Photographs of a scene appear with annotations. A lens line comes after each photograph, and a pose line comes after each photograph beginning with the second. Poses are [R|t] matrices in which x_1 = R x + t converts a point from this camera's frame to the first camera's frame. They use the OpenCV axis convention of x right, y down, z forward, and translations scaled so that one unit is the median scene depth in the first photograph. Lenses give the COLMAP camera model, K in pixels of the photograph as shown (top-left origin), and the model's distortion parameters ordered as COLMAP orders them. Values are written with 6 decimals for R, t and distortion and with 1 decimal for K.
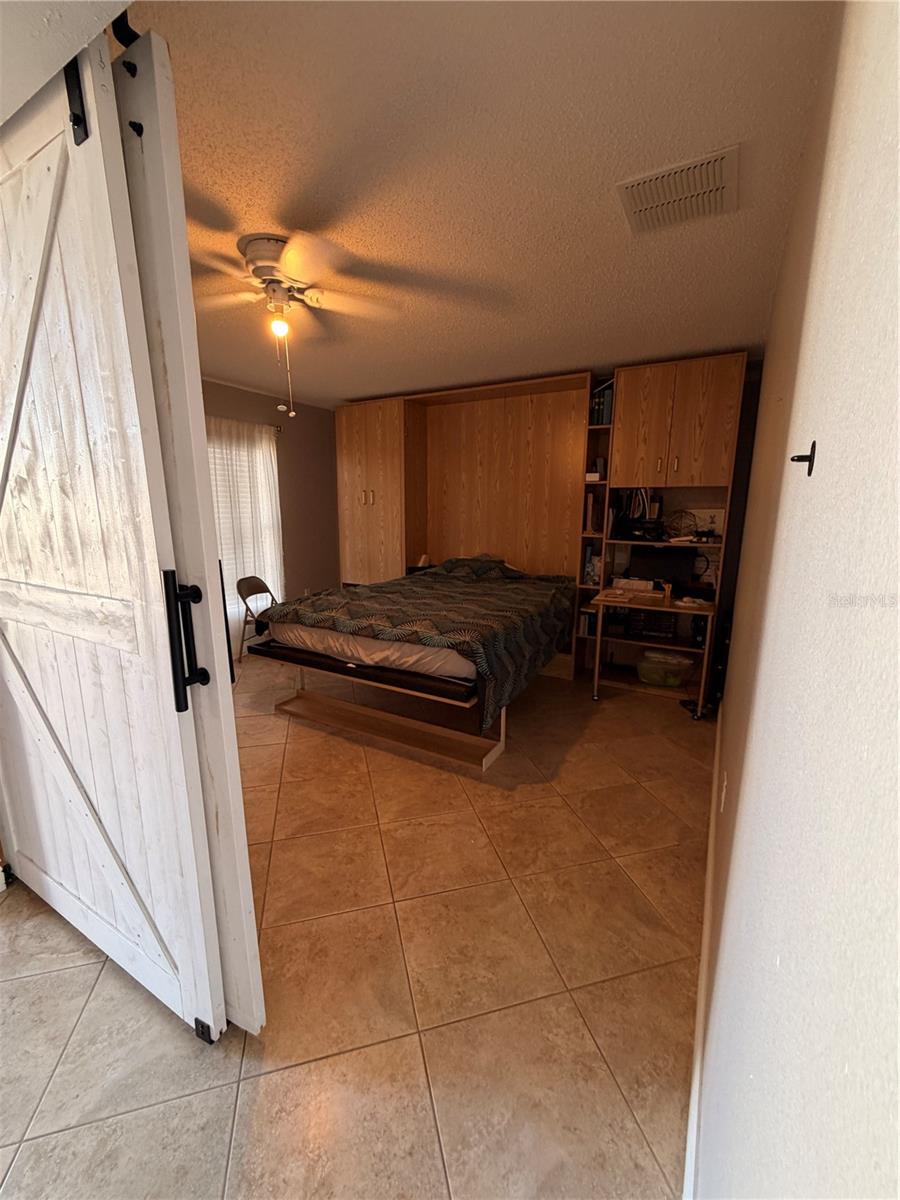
lens RADIAL K [[482.1, 0, 449.8], [0, 482.1, 600.2], [0, 0, 1]] dist [-0.000625, -0.000035]
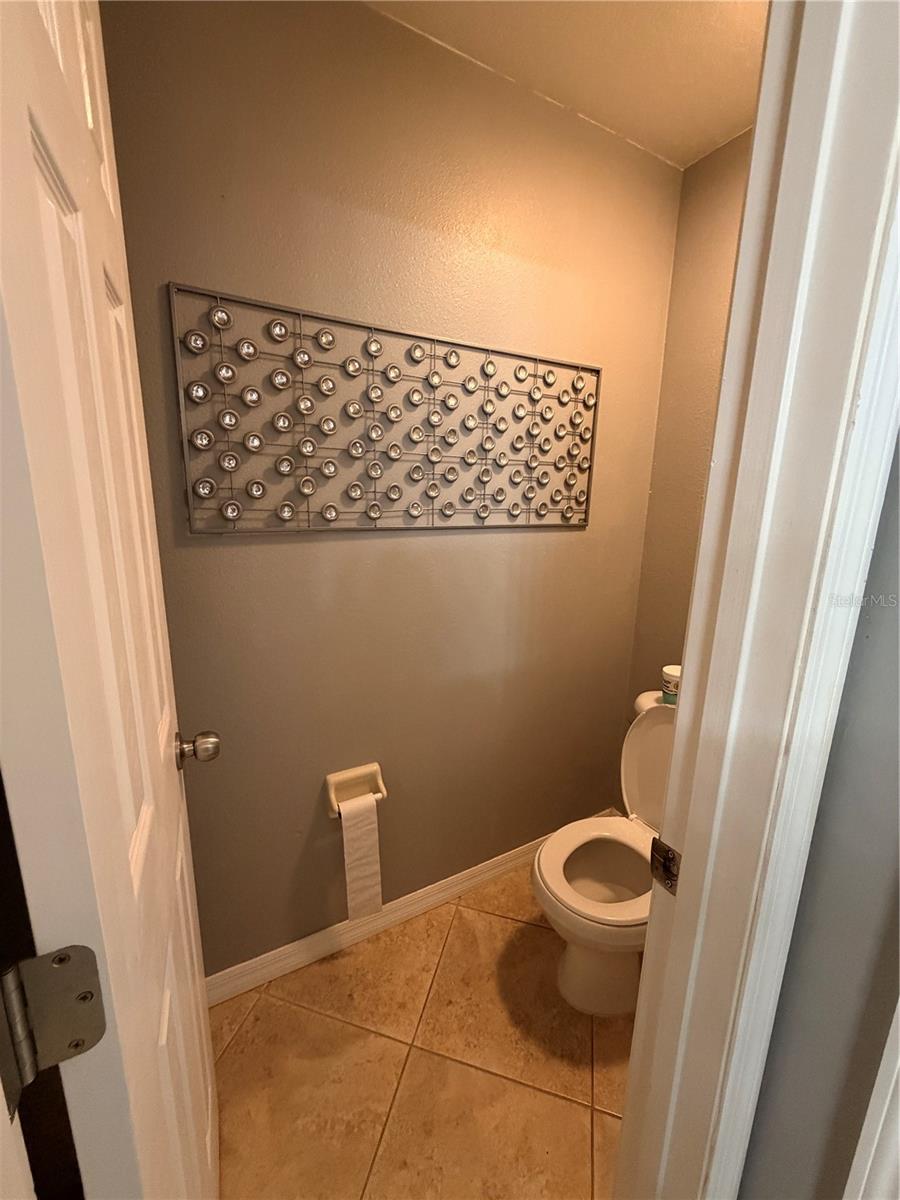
lens RADIAL K [[482.1, 0, 447.1], [0, 482.1, 598.1], [0, 0, 1]] dist [-0.000625, -0.000035]
pose [[-0.862601, -0.133943, 0.487830, -0.533937], [0.072551, 0.921589, 0.381326, -0.329653], [-0.500655, 0.364325, -0.785247, 1.549507]]
